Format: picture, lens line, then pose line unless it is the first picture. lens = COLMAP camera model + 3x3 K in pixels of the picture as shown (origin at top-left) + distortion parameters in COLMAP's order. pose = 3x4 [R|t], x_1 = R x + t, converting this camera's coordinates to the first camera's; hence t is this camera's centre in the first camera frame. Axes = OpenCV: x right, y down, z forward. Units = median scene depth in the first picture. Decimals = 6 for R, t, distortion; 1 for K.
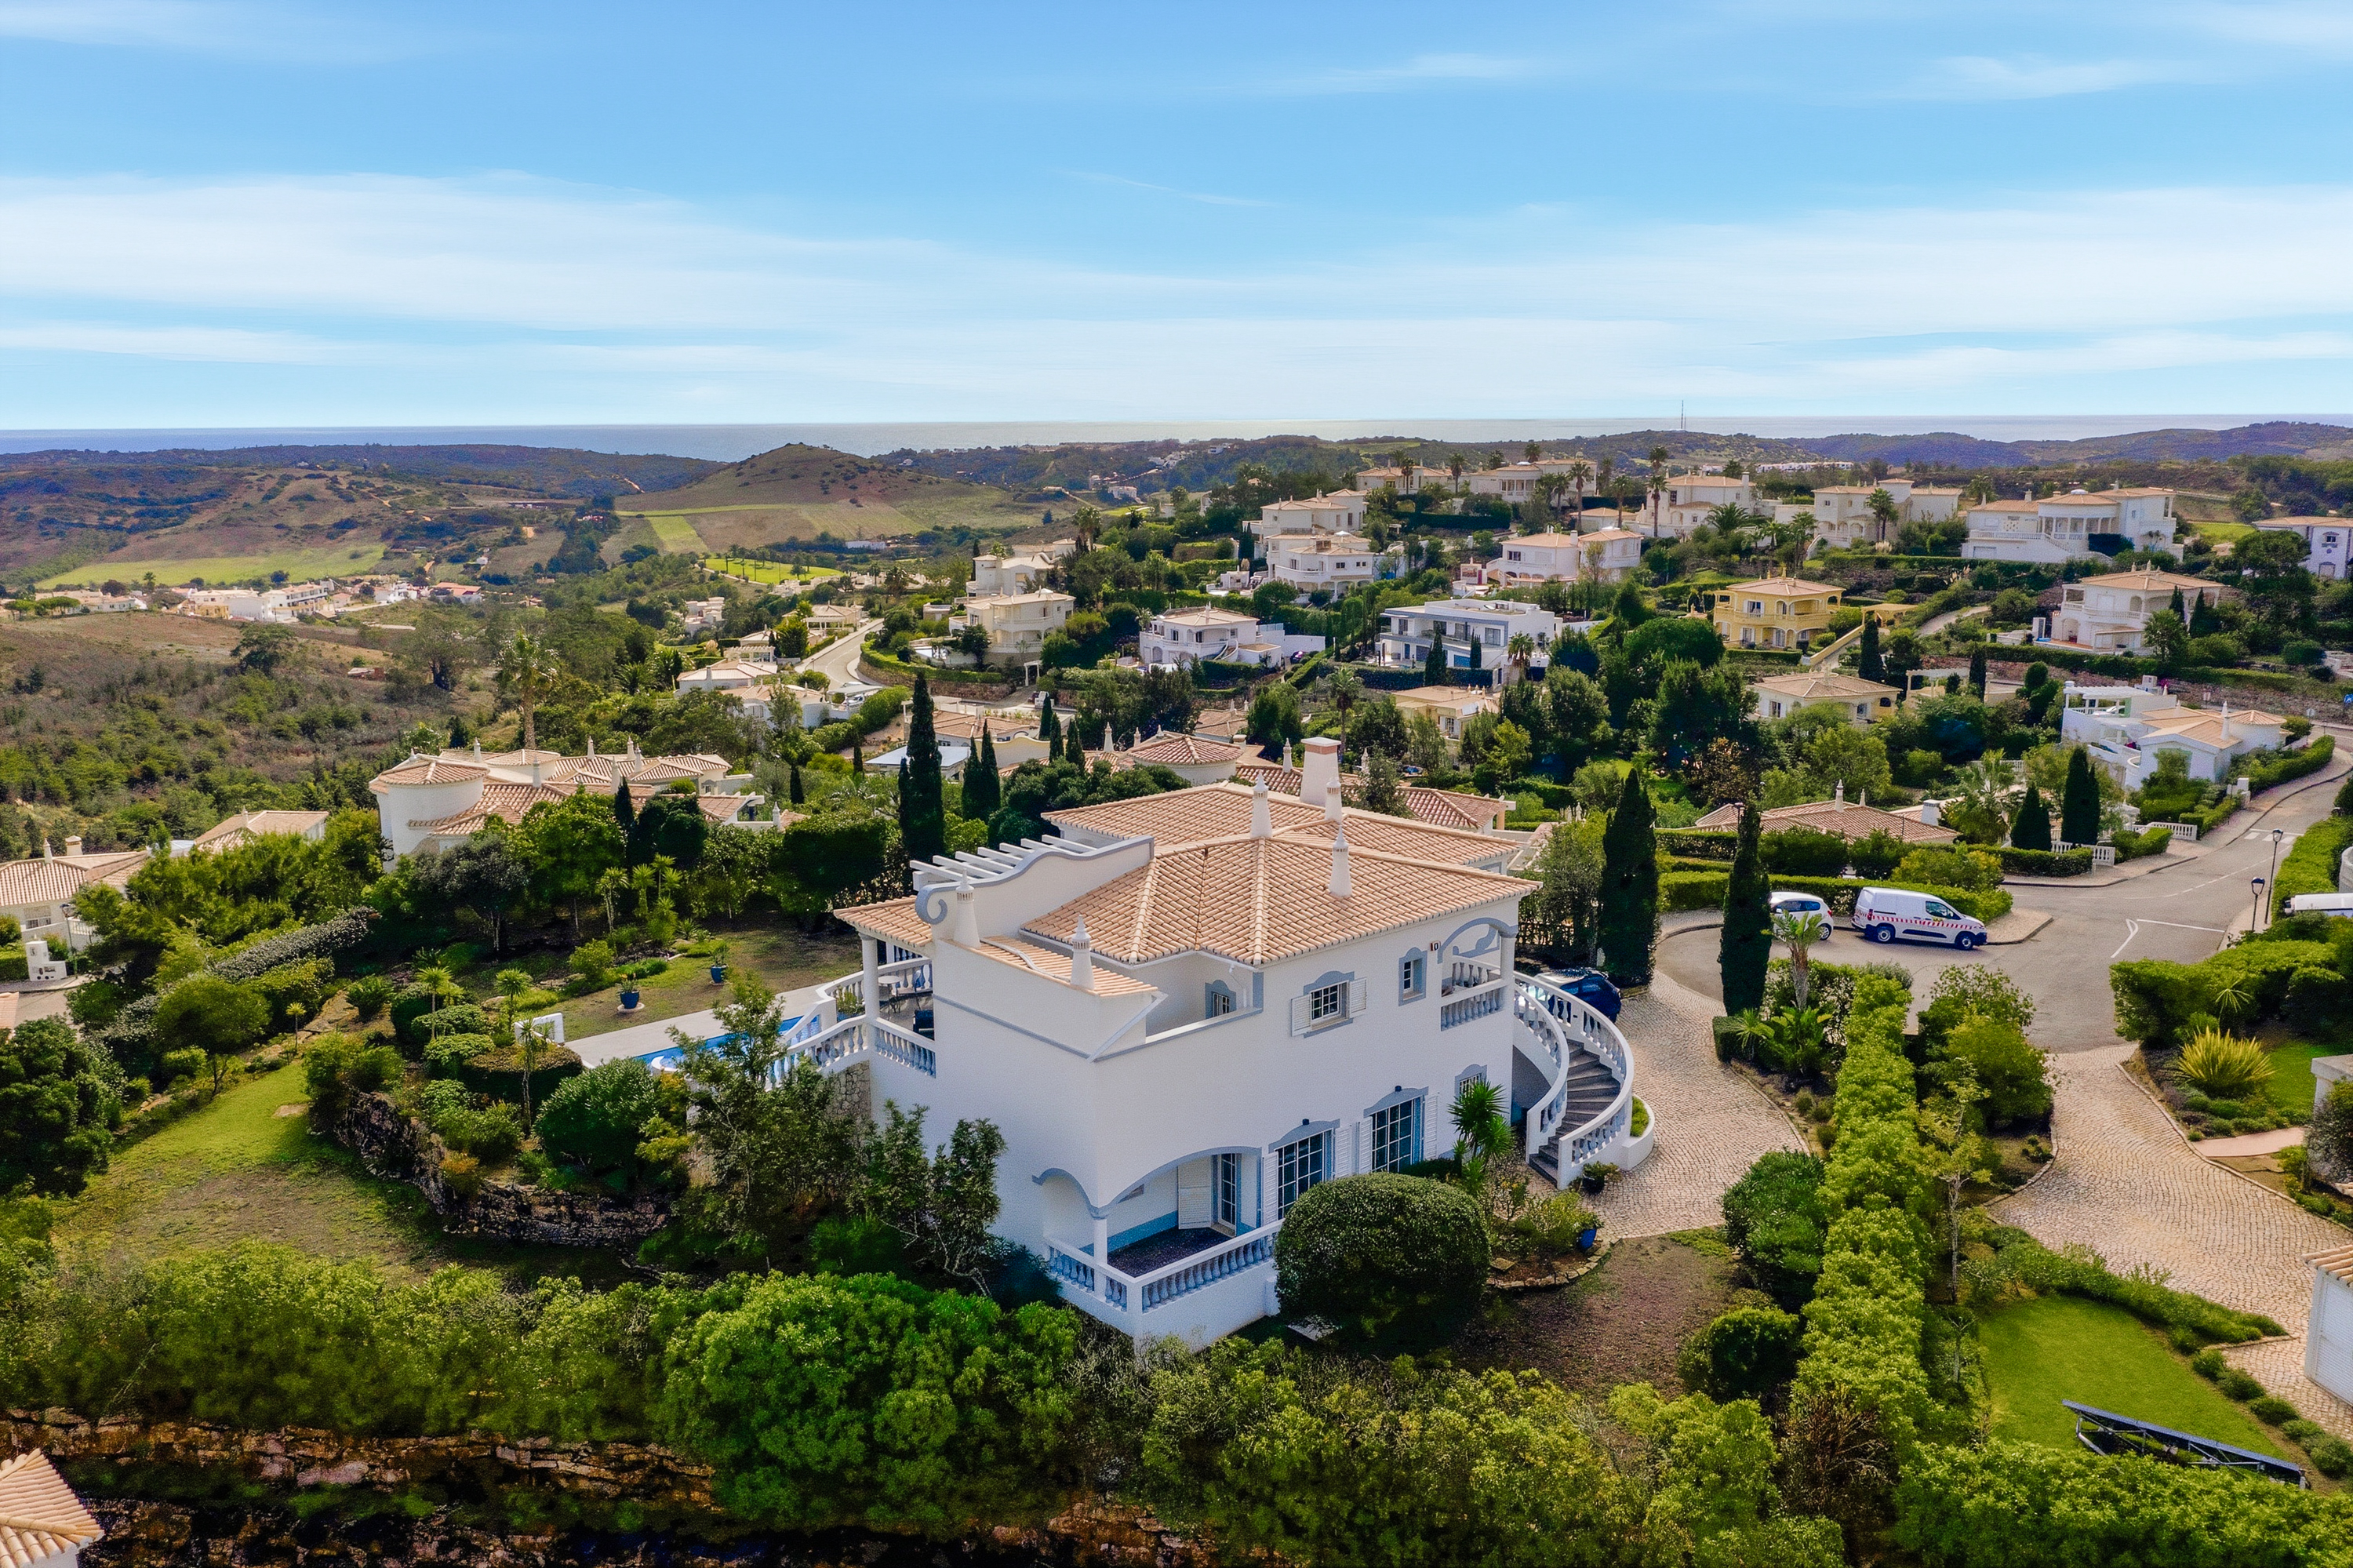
lens RADIAL K [[1867.9, 0, 1175.4], [0, 1867.9, 784.9], [0, 0, 1]] dist [-0.006427, 0.001262]
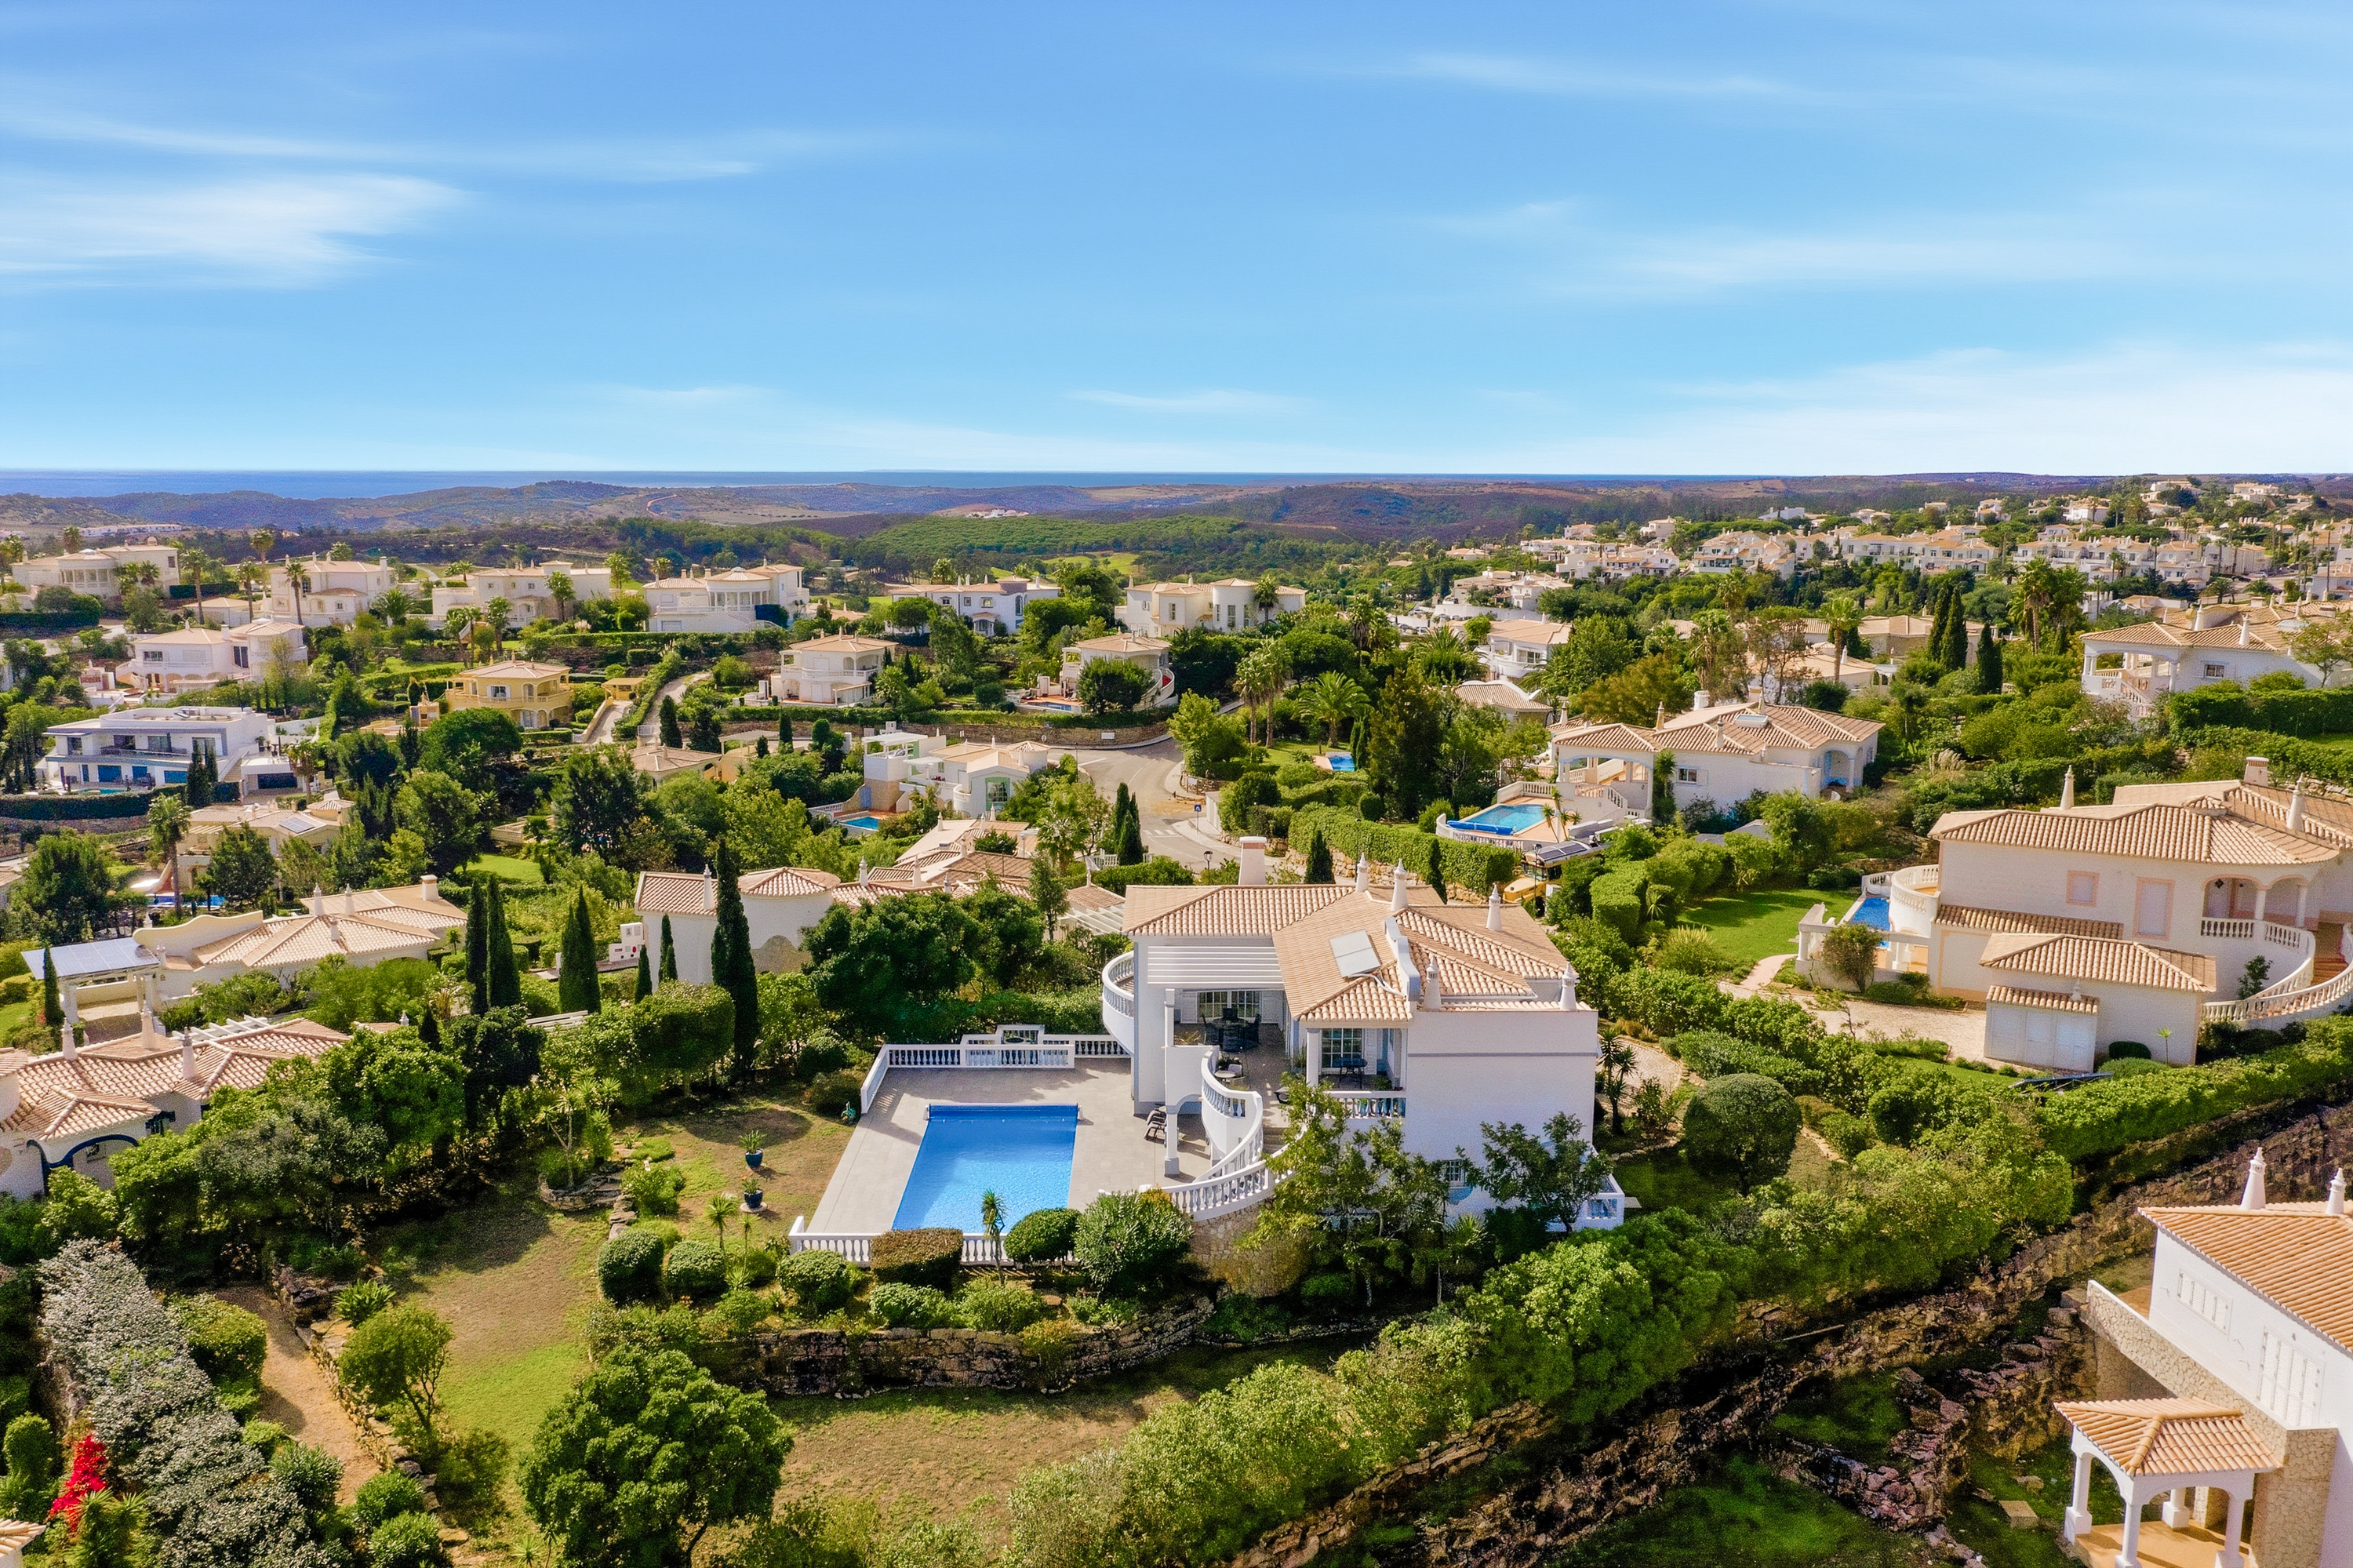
lens RADIAL K [[1867.9, 0, 1173.6], [0, 1867.9, 784.1], [0, 0, 1]] dist [-0.006427, 0.001262]
pose [[0.655894, -0.118807, 0.745445, -0.218385], [0.140283, 0.989518, 0.034277, -0.027235], [-0.741703, 0.082091, 0.665686, 0.038490]]
